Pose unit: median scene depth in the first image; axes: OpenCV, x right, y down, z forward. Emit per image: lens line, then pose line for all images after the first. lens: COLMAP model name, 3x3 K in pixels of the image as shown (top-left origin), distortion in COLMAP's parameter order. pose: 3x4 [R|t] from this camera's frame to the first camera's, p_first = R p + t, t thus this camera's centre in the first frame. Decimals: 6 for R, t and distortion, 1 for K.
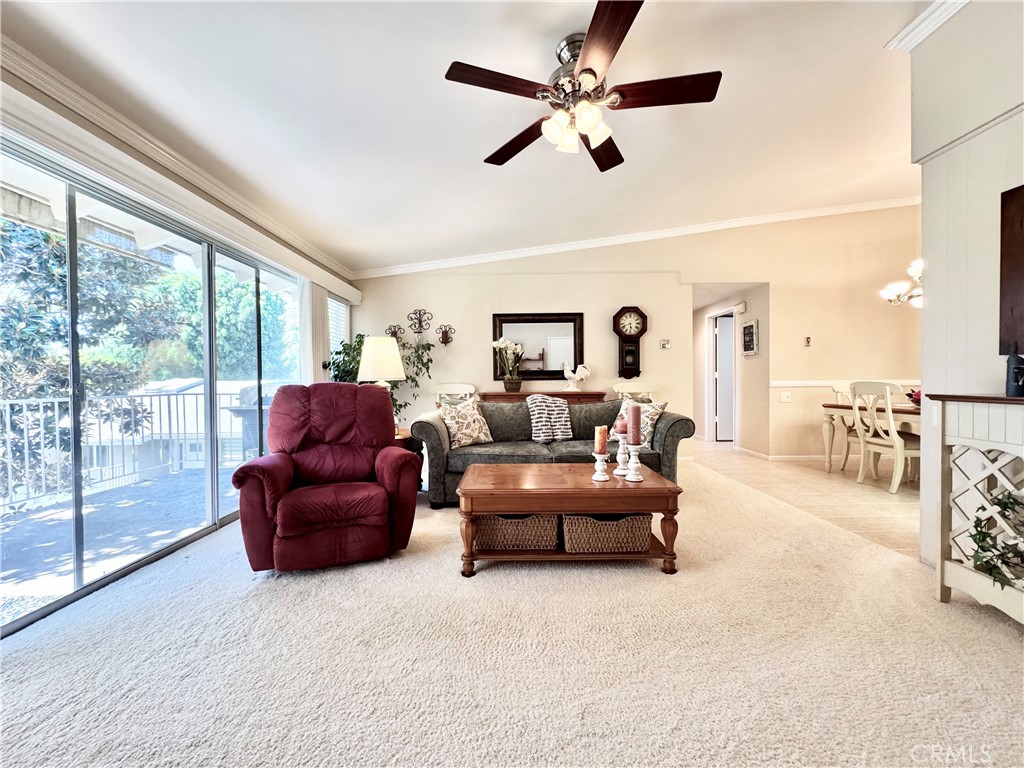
lens RADIAL K [[412.2, 0, 514.5], [0, 412.2, 384.5], [0, 0, 1]] dist [0.000203, 0.000570]
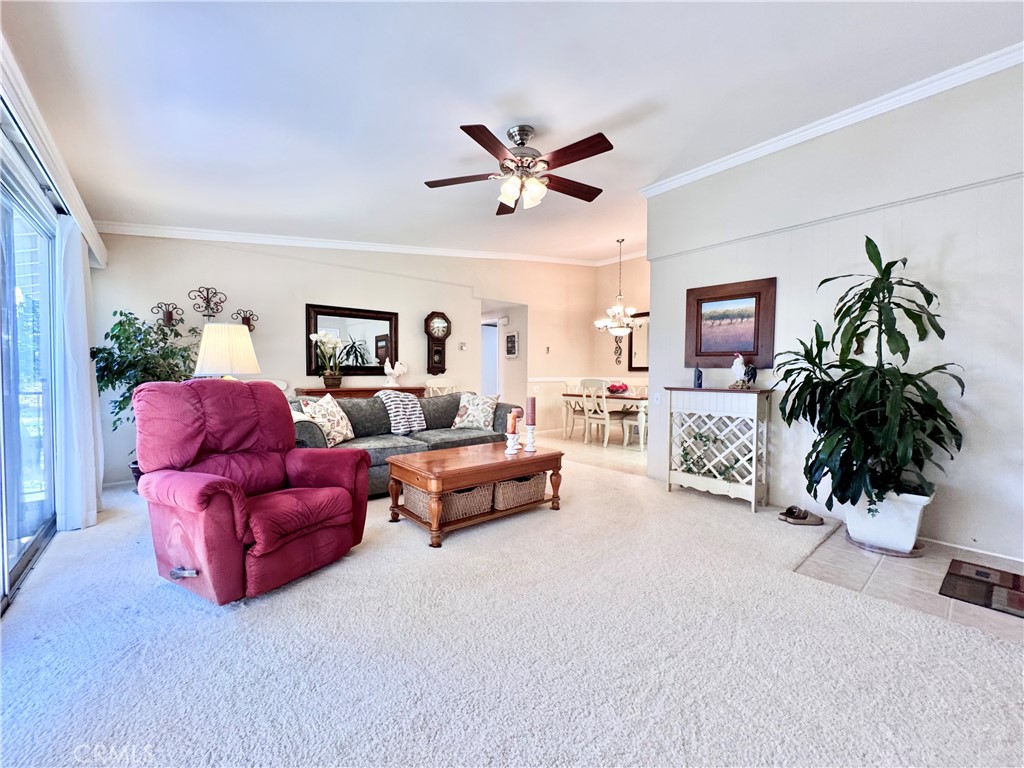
lens RADIAL K [[412.2, 0, 515.3], [0, 412.2, 383.3], [0, 0, 1]] dist [0.000203, 0.000570]
pose [[0.762311, -0.003608, 0.647201, -0.405535], [-0.004153, 0.999937, 0.010466, -0.005762], [-0.647197, -0.010666, 0.762248, -0.012922]]
